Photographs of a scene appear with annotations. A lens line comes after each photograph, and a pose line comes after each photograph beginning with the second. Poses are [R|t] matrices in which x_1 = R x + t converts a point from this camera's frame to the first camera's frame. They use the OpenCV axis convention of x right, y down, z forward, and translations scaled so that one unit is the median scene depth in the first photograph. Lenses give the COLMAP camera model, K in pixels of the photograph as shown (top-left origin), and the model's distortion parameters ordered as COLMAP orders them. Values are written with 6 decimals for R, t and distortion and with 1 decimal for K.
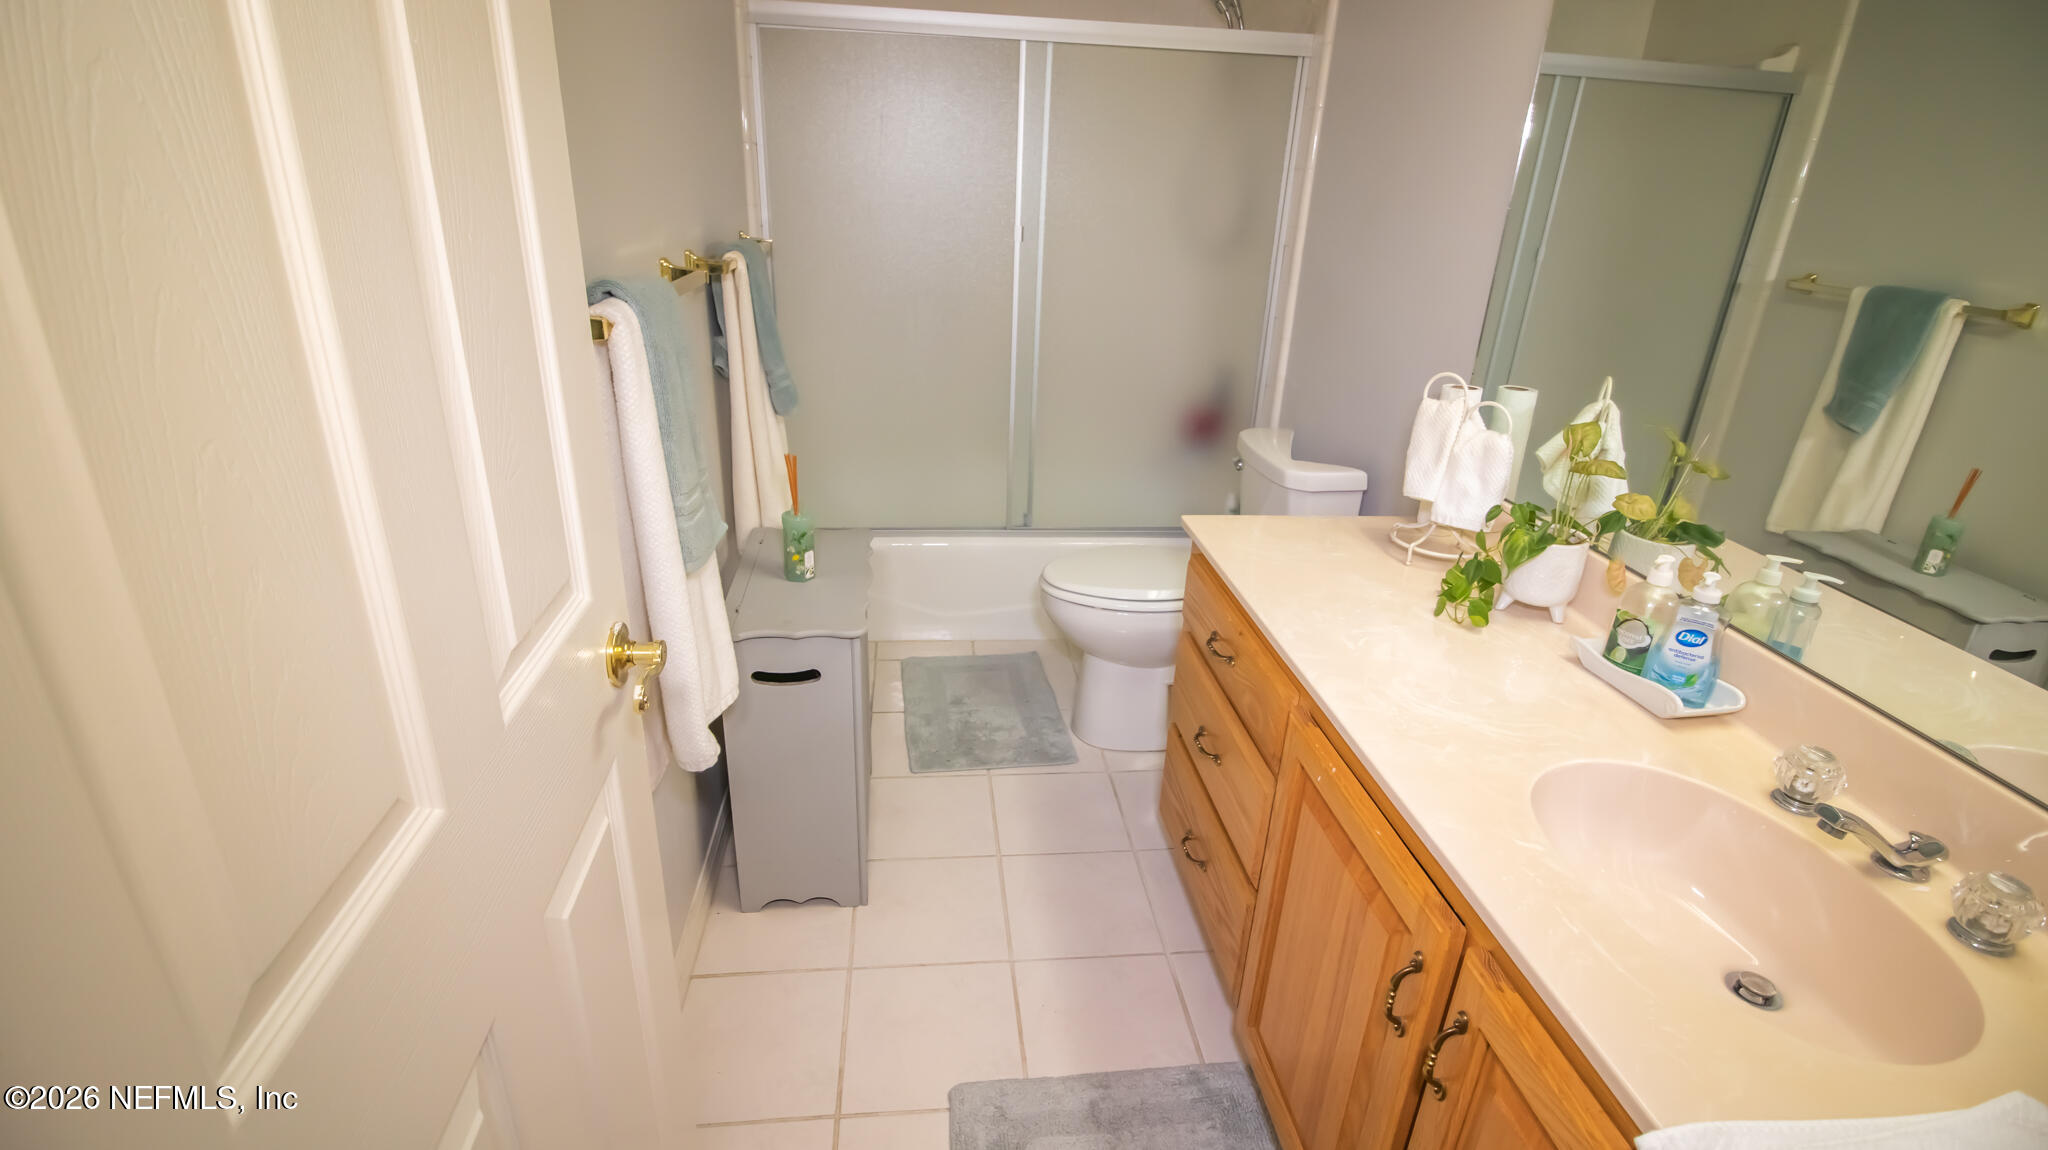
lens RADIAL K [[947.5, 0, 1020.6], [0, 947.5, 558.2], [0, 0, 1]] dist [-0.002369, -0.013003]
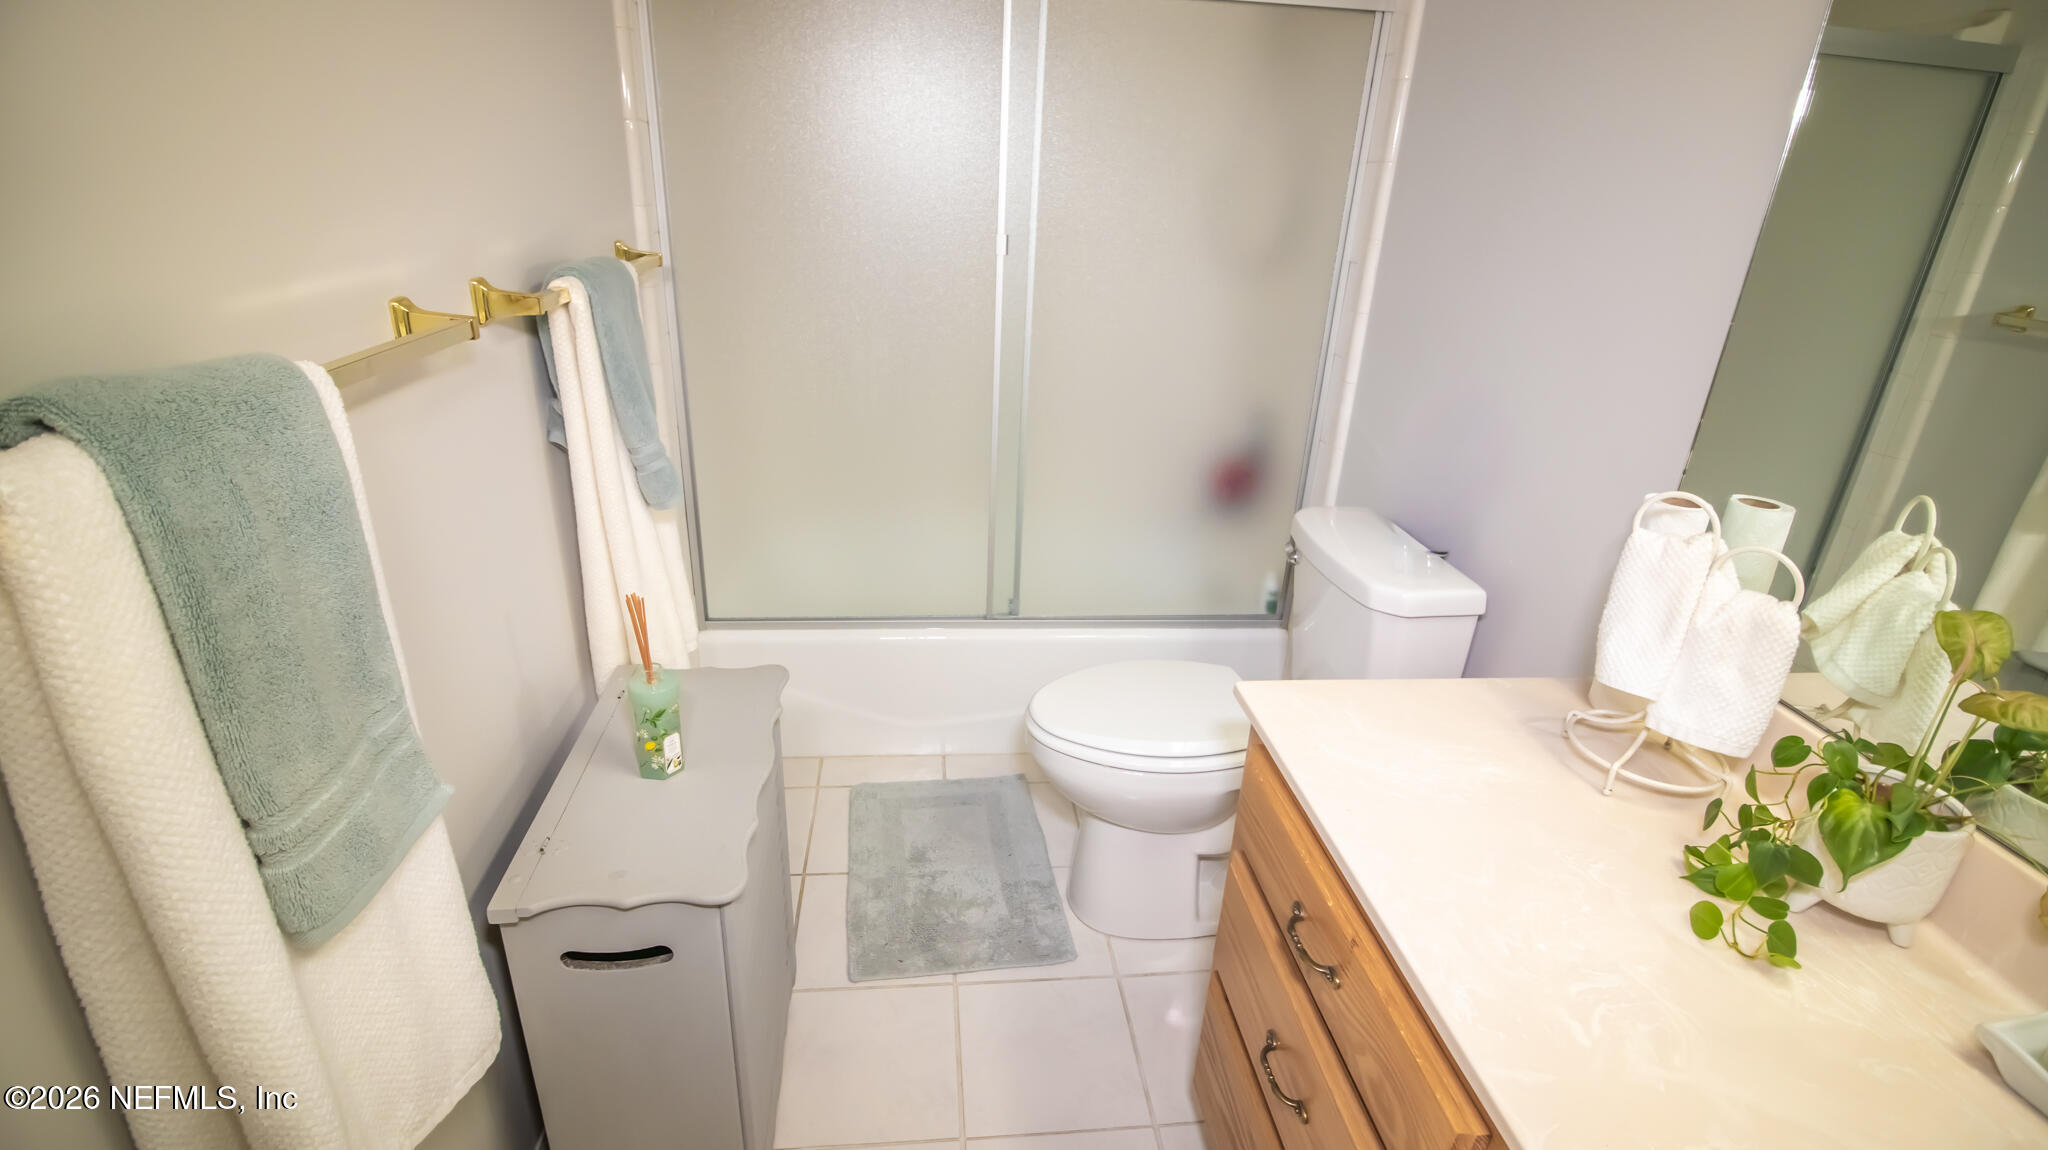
lens RADIAL K [[947.2, 0, 1025.0], [0, 947.2, 555.2], [0, 0, 1]] dist [0.001513, -0.012694]
pose [[0.999955, 0.006644, 0.006756, 0.013640], [-0.006673, 0.999969, 0.004176, -0.107411], [-0.006728, -0.004220, 0.999968, 0.267594]]
